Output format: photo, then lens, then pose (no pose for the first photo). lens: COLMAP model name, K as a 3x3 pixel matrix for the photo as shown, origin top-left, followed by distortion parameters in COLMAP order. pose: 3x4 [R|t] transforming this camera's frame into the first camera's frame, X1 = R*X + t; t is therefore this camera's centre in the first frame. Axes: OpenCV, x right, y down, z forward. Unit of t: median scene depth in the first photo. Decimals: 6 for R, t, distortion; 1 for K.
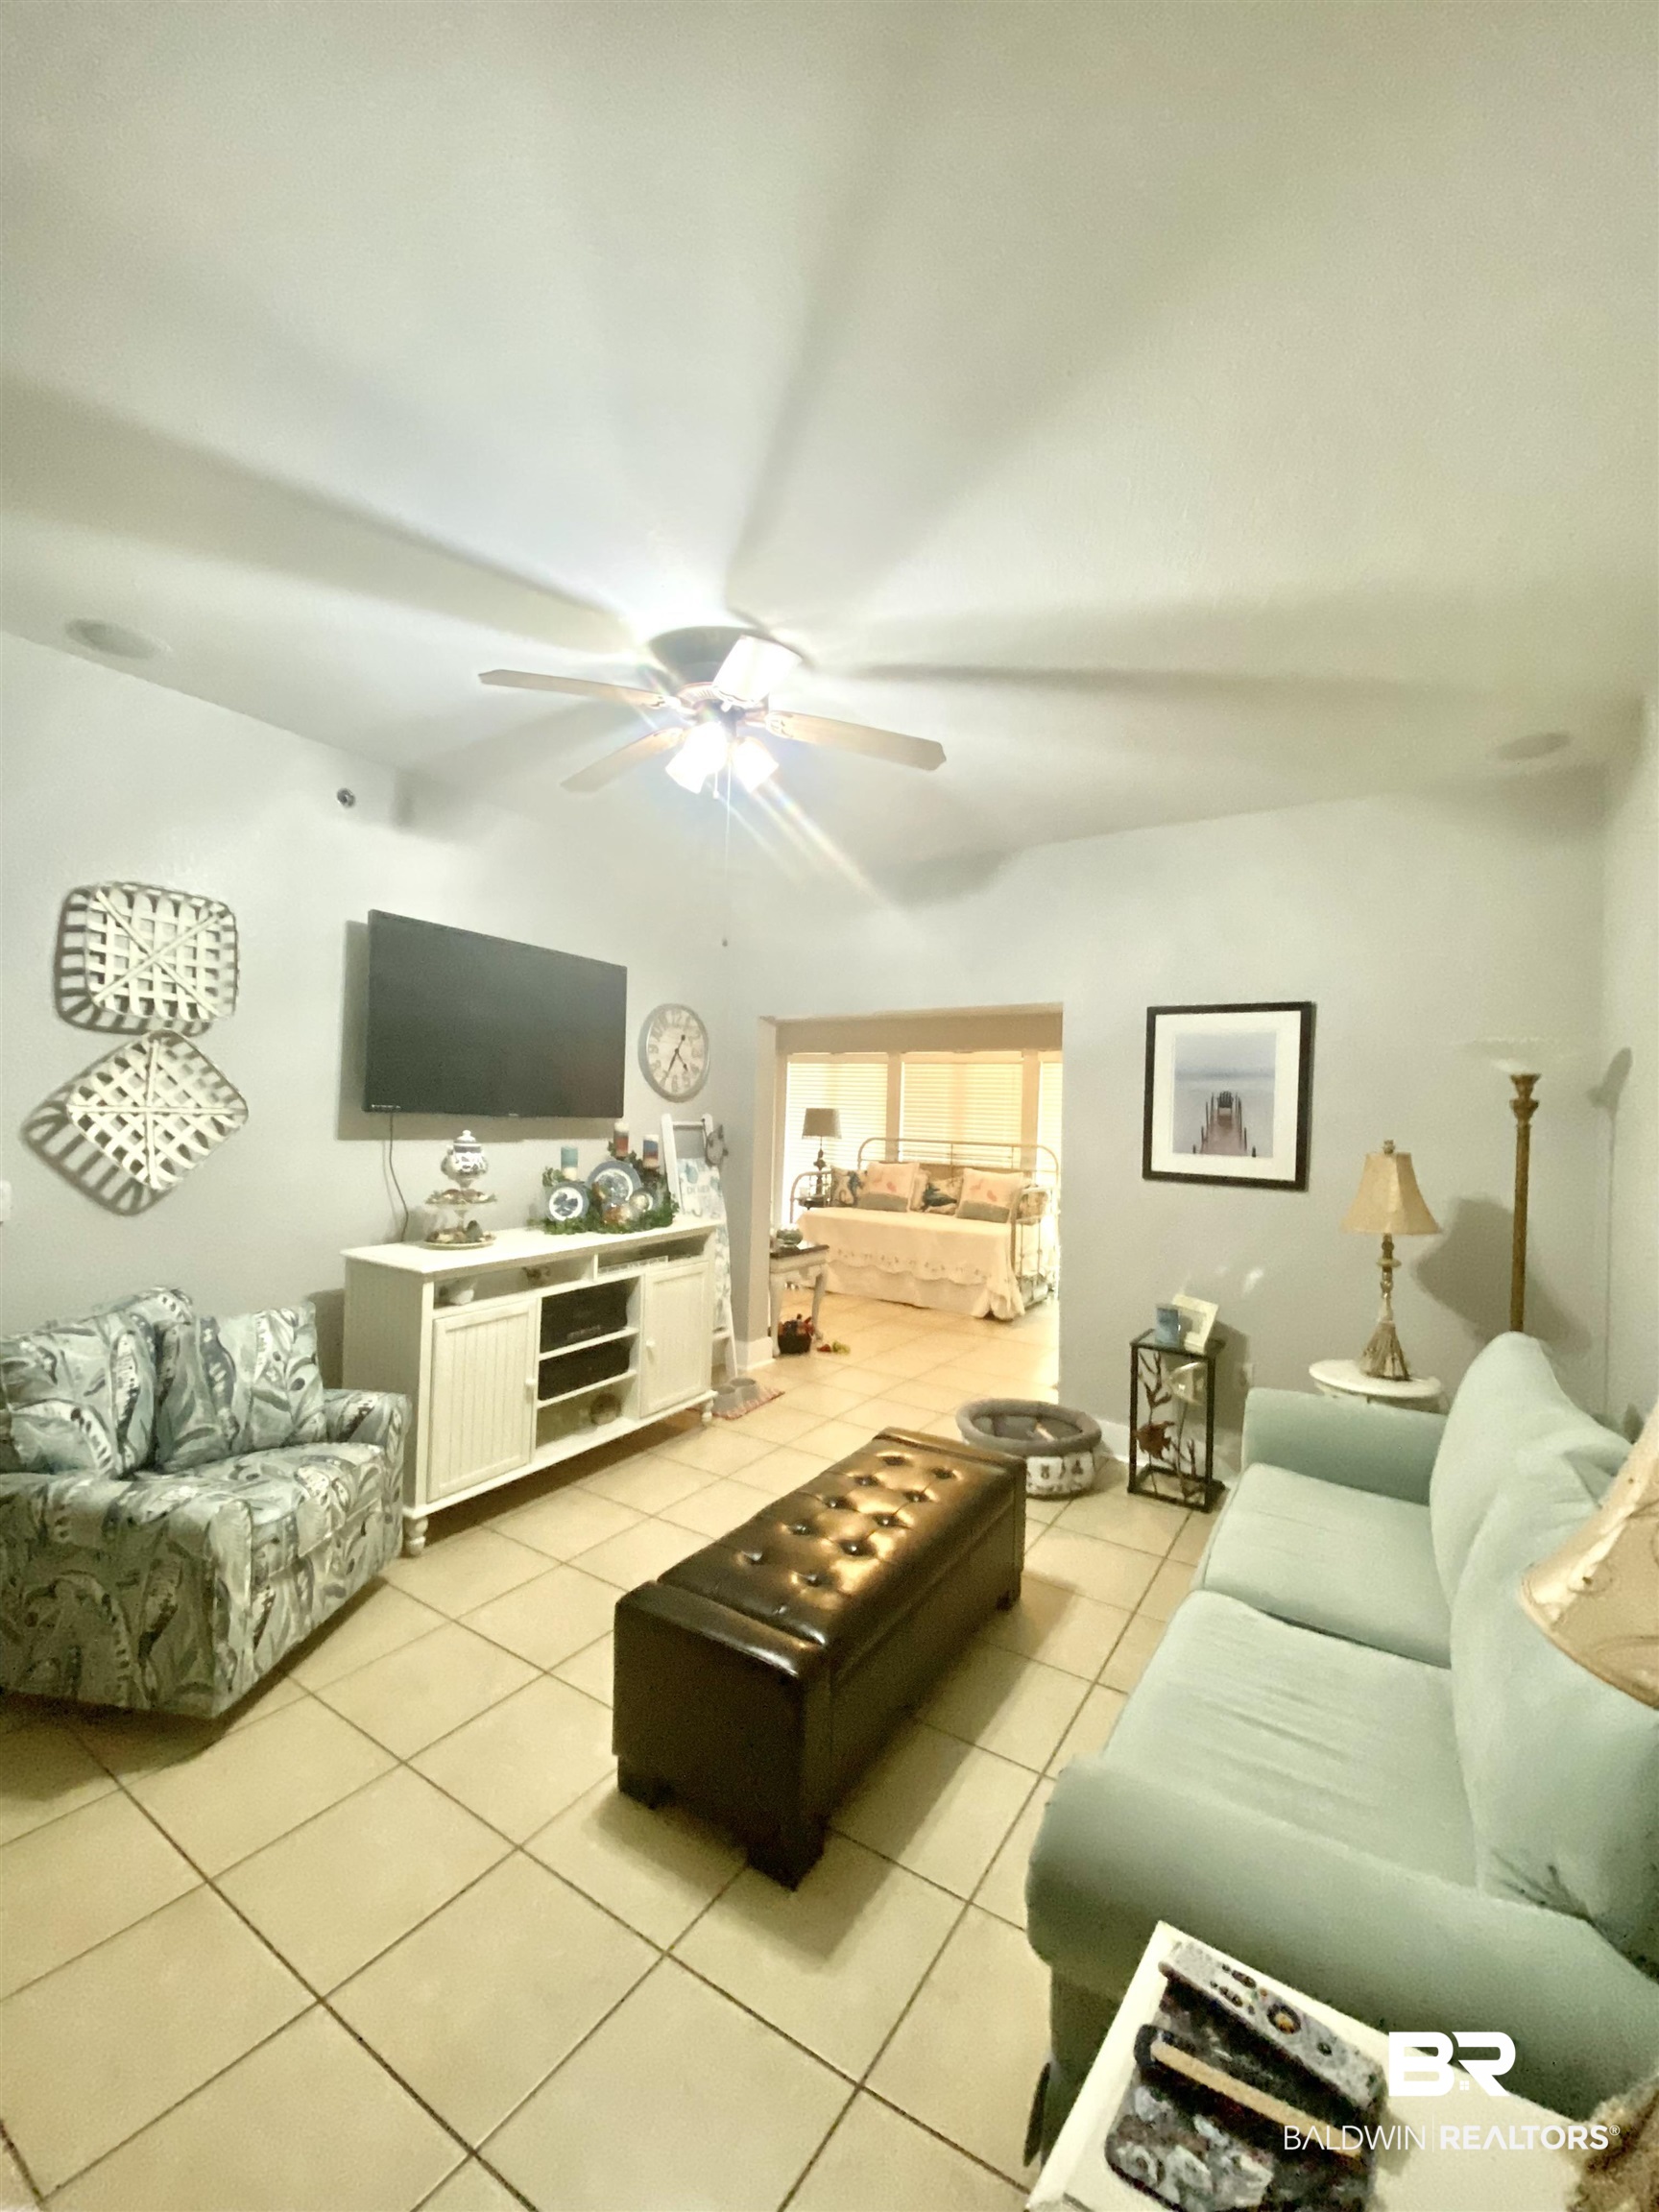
lens RADIAL K [[907.2, 0, 829.2], [0, 907.2, 1101.9], [0, 0, 1]] dist [0.000022, 0.000056]
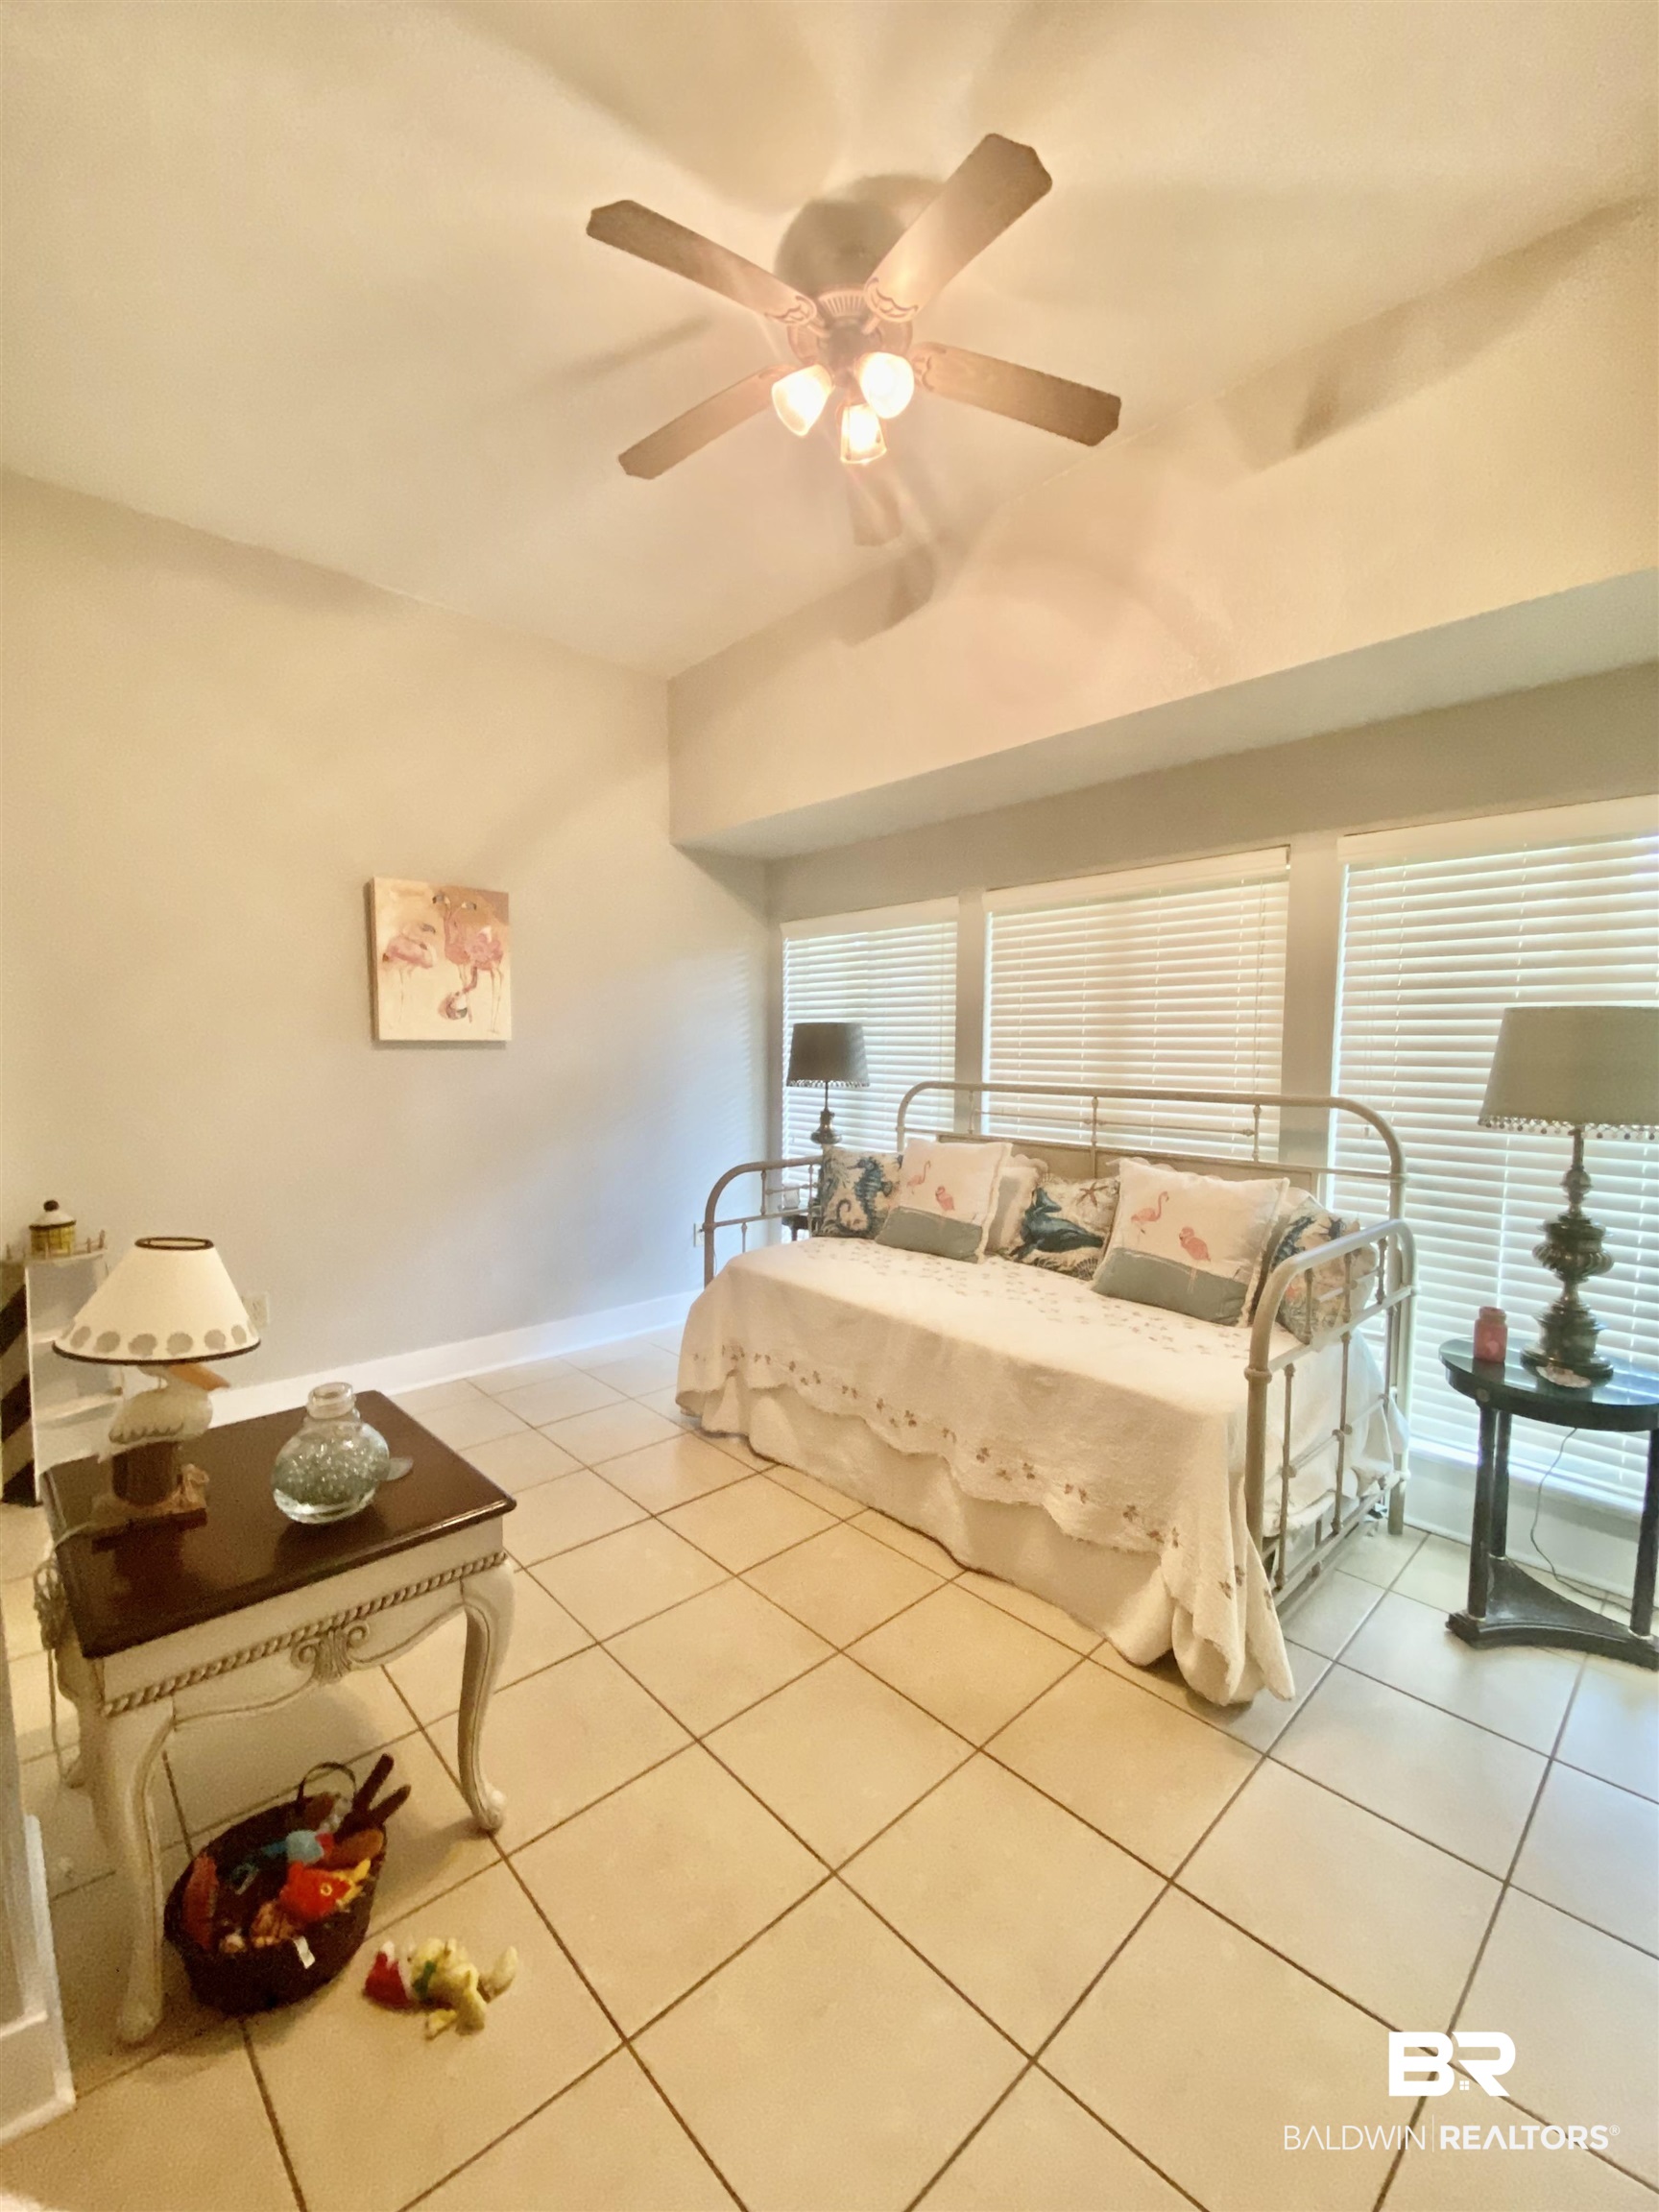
lens RADIAL K [[907.2, 0, 833.5], [0, 907.2, 1112.1], [0, 0, 1]] dist [0.000022, 0.000056]
pose [[0.974129, -0.000082, -0.225991, 0.113180], [0.015249, 0.997745, 0.065366, 0.025249], [0.225476, -0.067121, 0.971934, 0.579713]]
